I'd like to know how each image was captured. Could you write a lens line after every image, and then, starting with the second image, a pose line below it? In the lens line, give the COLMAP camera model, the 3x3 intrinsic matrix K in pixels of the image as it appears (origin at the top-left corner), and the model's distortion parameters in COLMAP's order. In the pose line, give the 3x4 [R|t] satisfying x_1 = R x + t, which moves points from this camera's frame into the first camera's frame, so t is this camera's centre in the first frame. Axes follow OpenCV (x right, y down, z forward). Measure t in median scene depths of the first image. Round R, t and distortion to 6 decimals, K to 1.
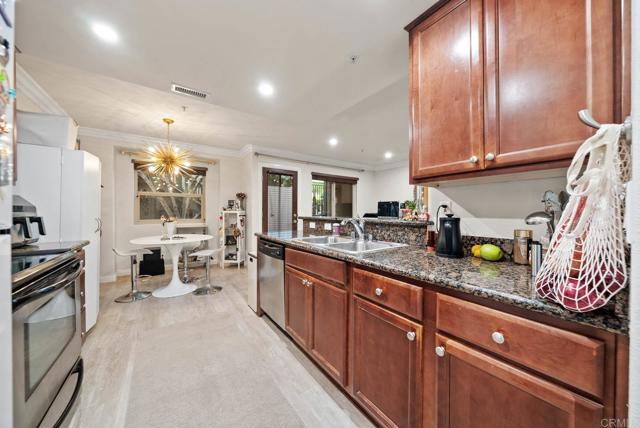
lens RADIAL K [[221.7, 0, 324.2], [0, 221.7, 213.2], [0, 0, 1]] dist [-0.004474, 0.000214]
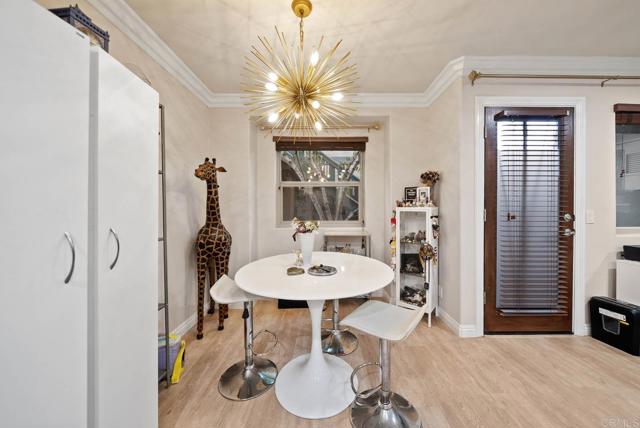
lens RADIAL K [[221.7, 0, 324.0], [0, 221.7, 210.6], [0, 0, 1]] dist [-0.004474, 0.000214]
pose [[0.808475, -0.001863, -0.588528, -0.477227], [0.002772, 0.999996, 0.000643, -0.006017], [0.588524, -0.002151, 0.808477, 0.779215]]
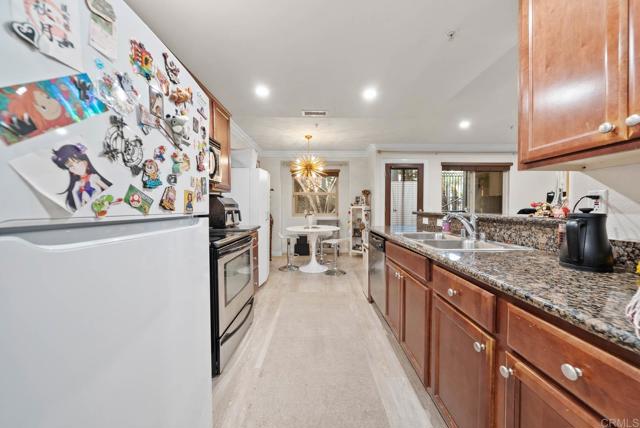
lens RADIAL K [[221.7, 0, 323.1], [0, 221.7, 211.3], [0, 0, 1]] dist [-0.004474, 0.000214]
pose [[0.820480, 0.007321, -0.571628, 0.126745], [-0.000547, 0.999928, 0.012021, 0.002549], [0.571675, -0.009550, 0.820425, -0.020960]]
